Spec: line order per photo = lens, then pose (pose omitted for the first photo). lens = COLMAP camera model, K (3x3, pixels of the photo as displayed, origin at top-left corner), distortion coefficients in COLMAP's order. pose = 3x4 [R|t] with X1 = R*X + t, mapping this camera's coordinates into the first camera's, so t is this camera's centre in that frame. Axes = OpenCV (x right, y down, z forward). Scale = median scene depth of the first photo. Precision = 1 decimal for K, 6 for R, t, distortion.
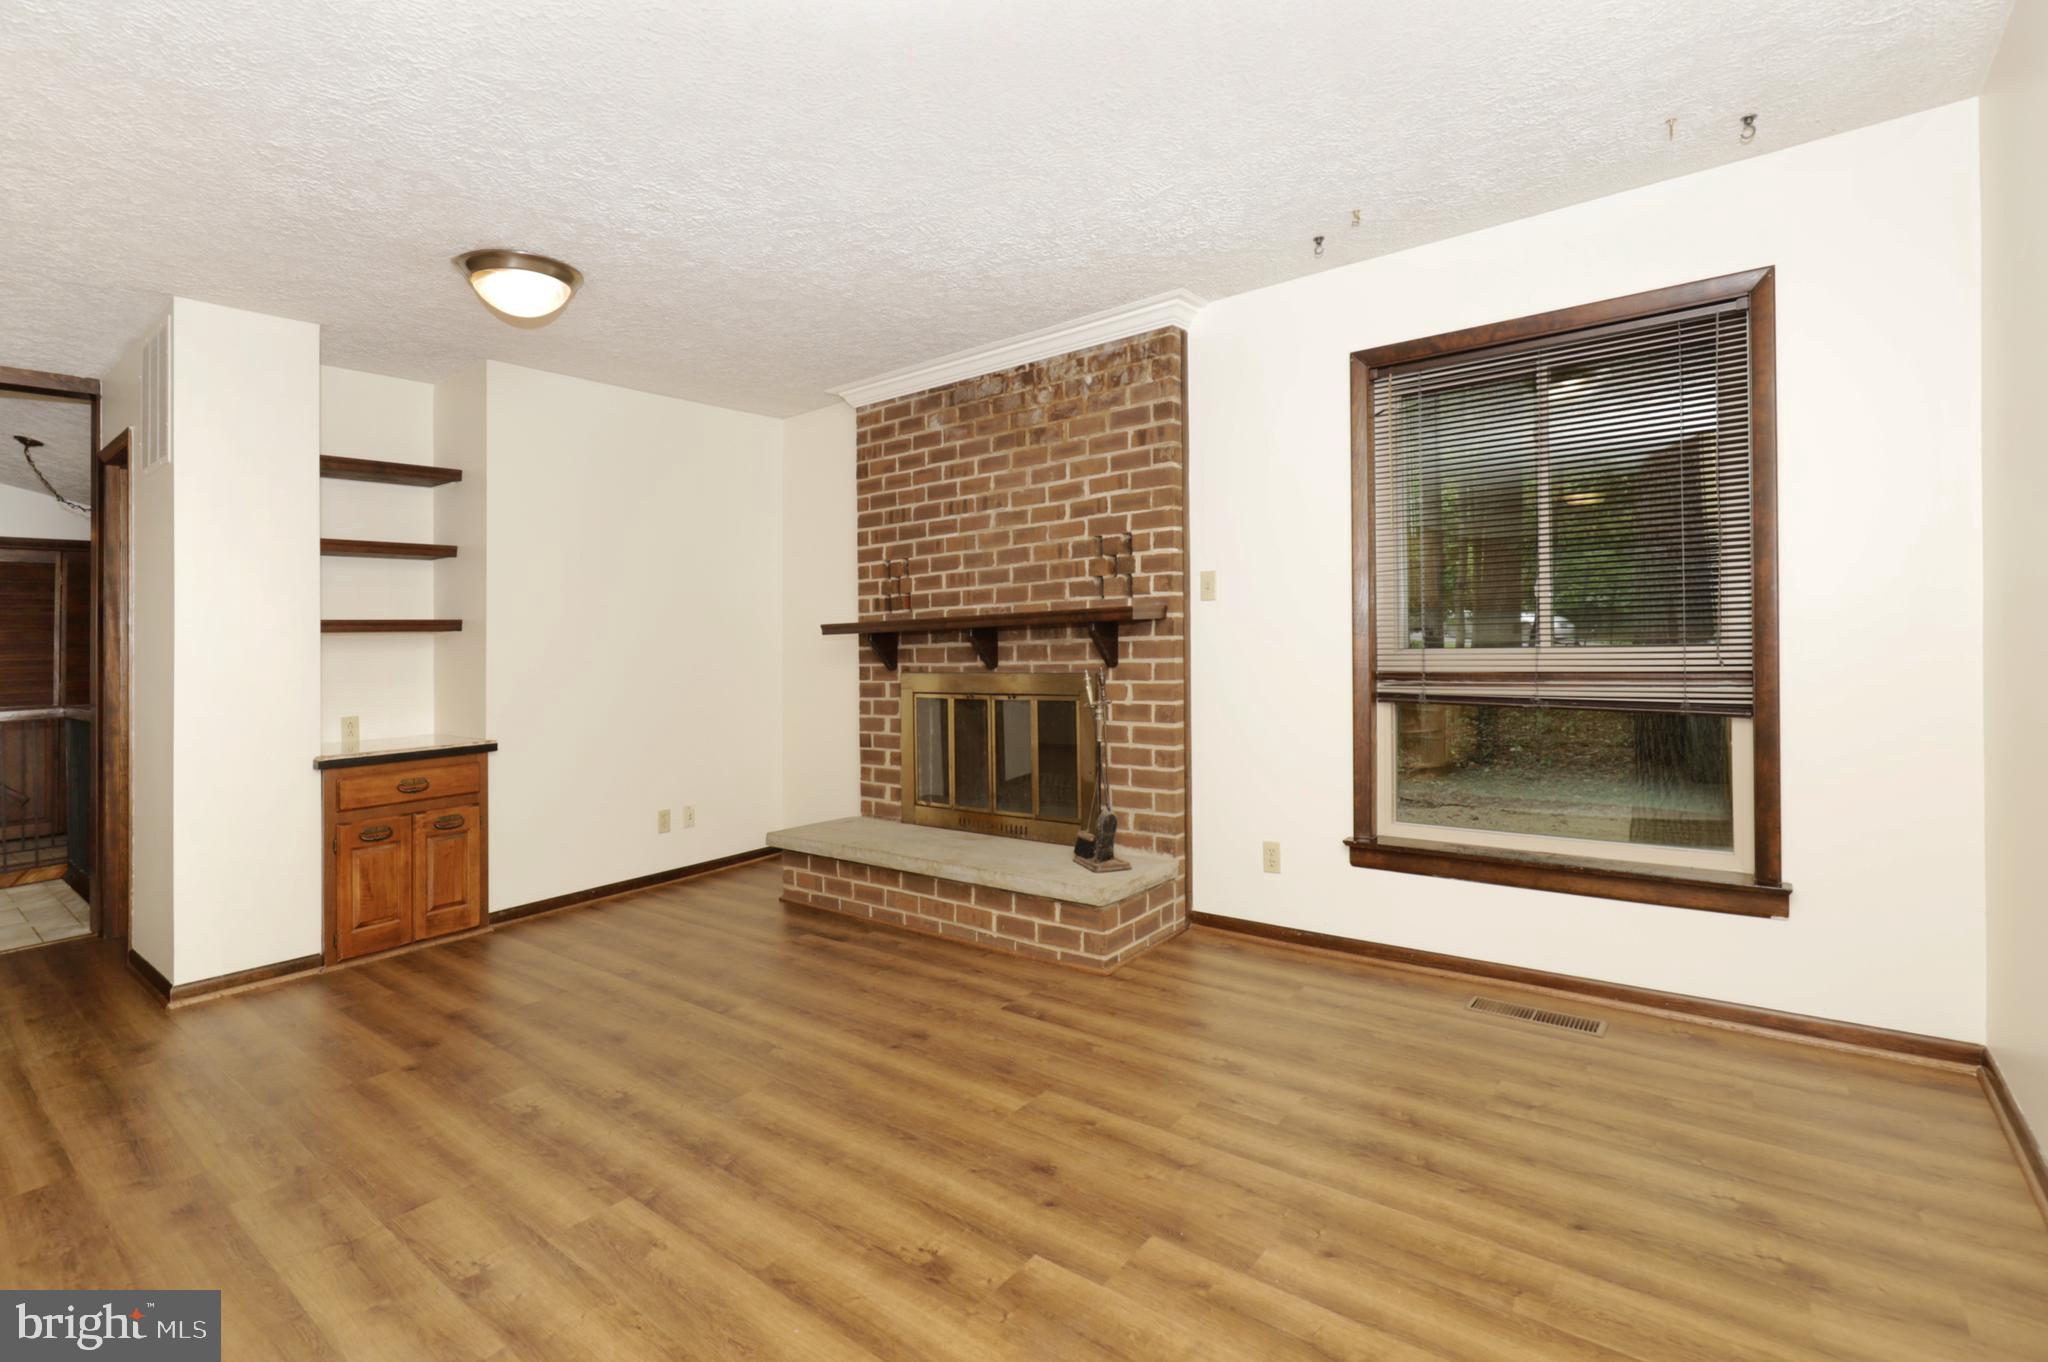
lens RADIAL K [[932.4, 0, 991.1], [0, 932.4, 625.3], [0, 0, 1]] dist [0.012661, -0.000202]
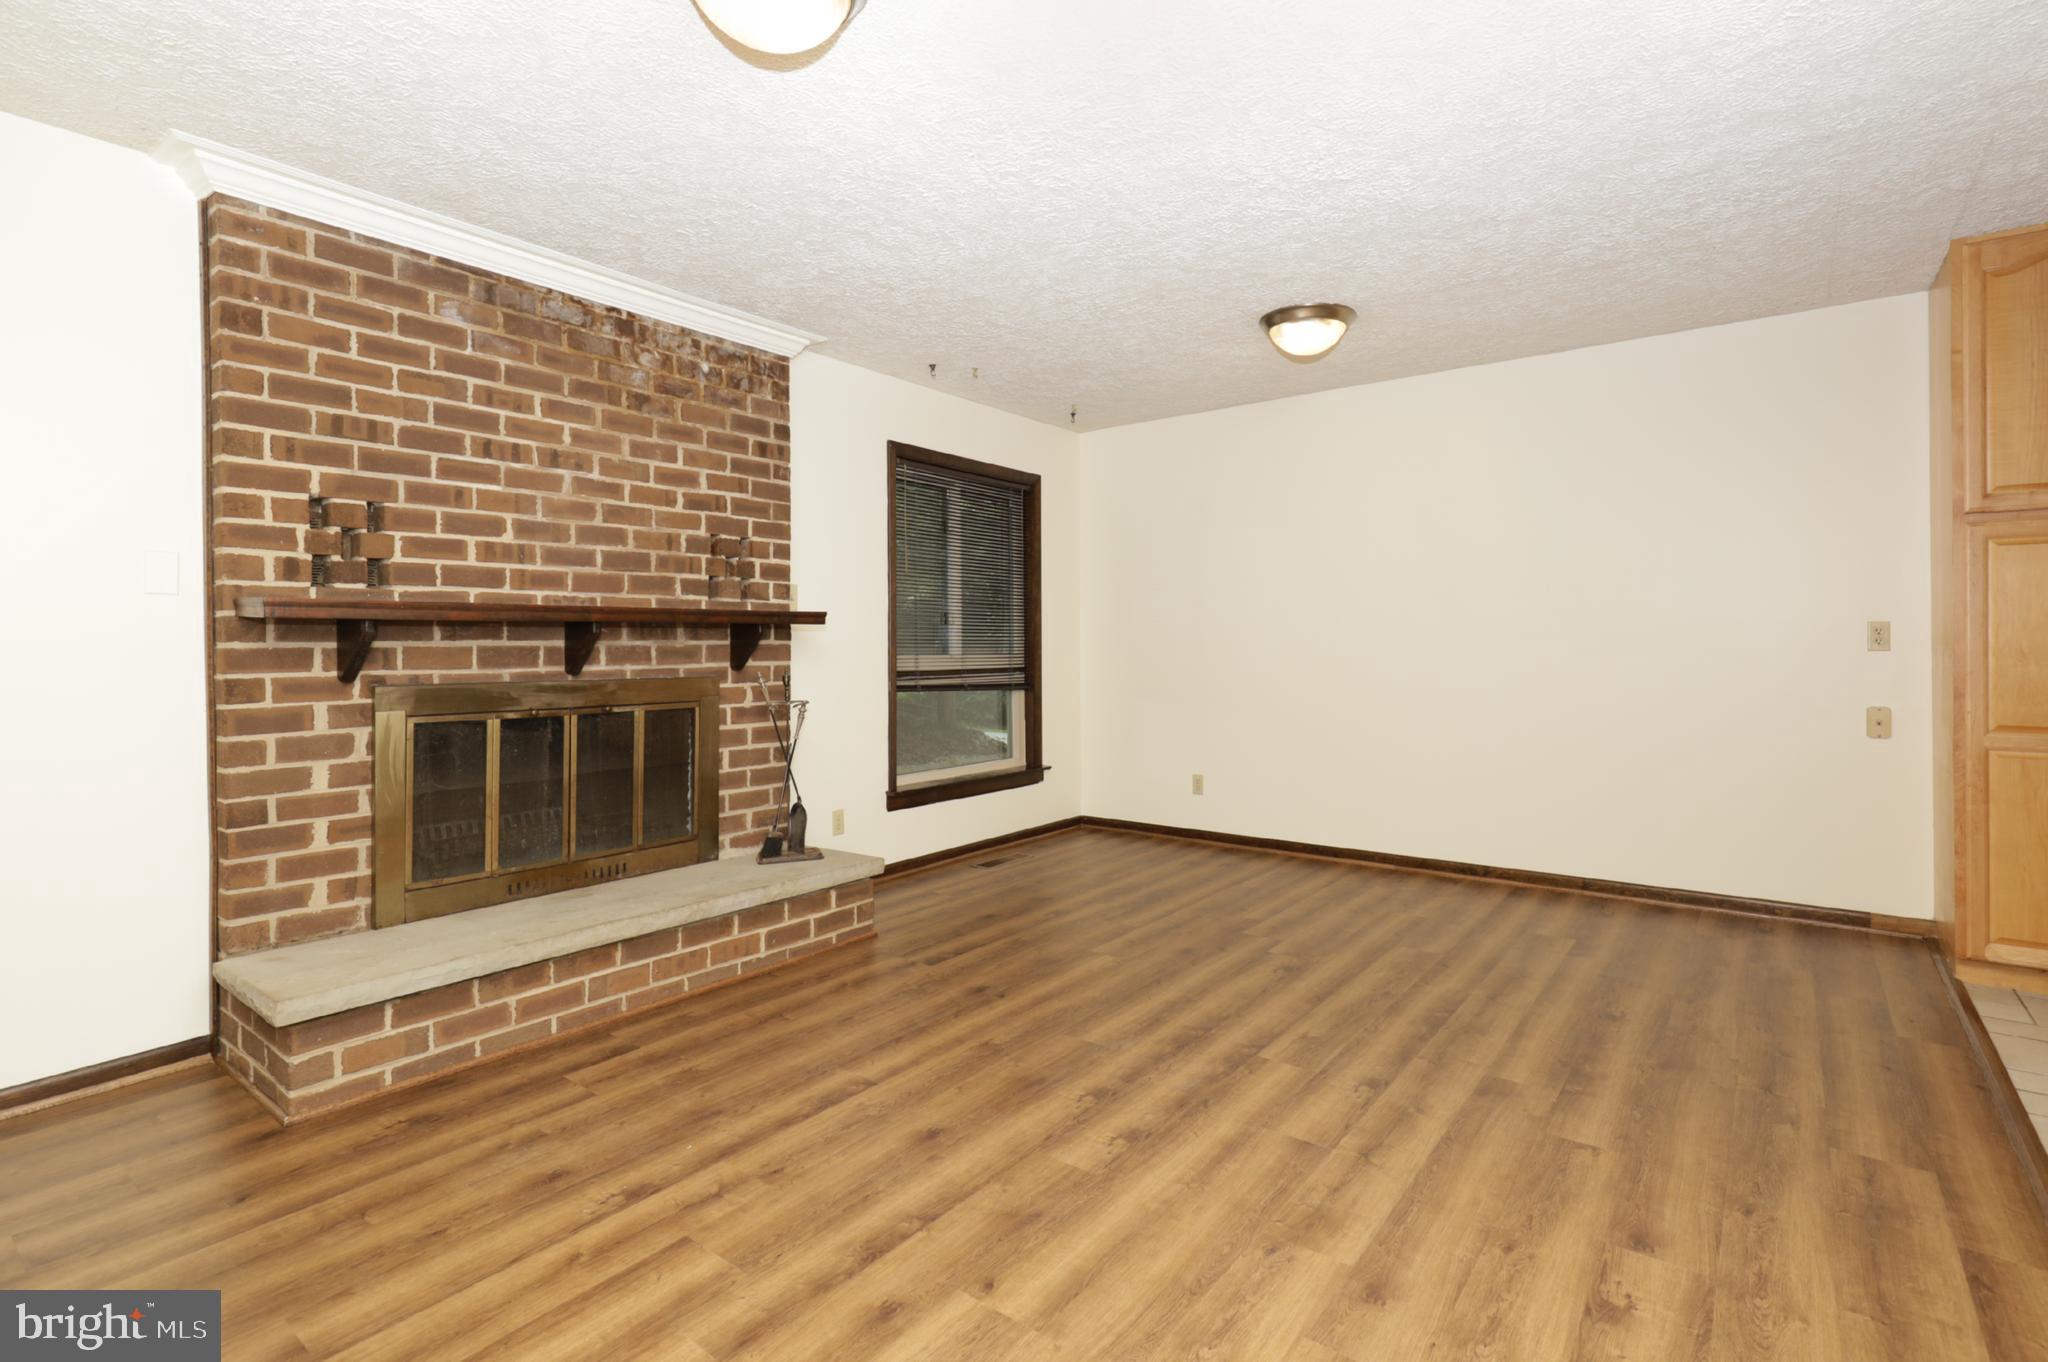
lens RADIAL K [[980.9, 0, 1025.3], [0, 980.9, 655.9], [0, 0, 1]] dist [-0.000124, -0.000008]
pose [[-0.019505, 0.020261, 0.999604, -0.867565], [-0.013246, 0.999702, -0.020521, 0.044324], [-0.999722, -0.013641, -0.019231, 0.672338]]
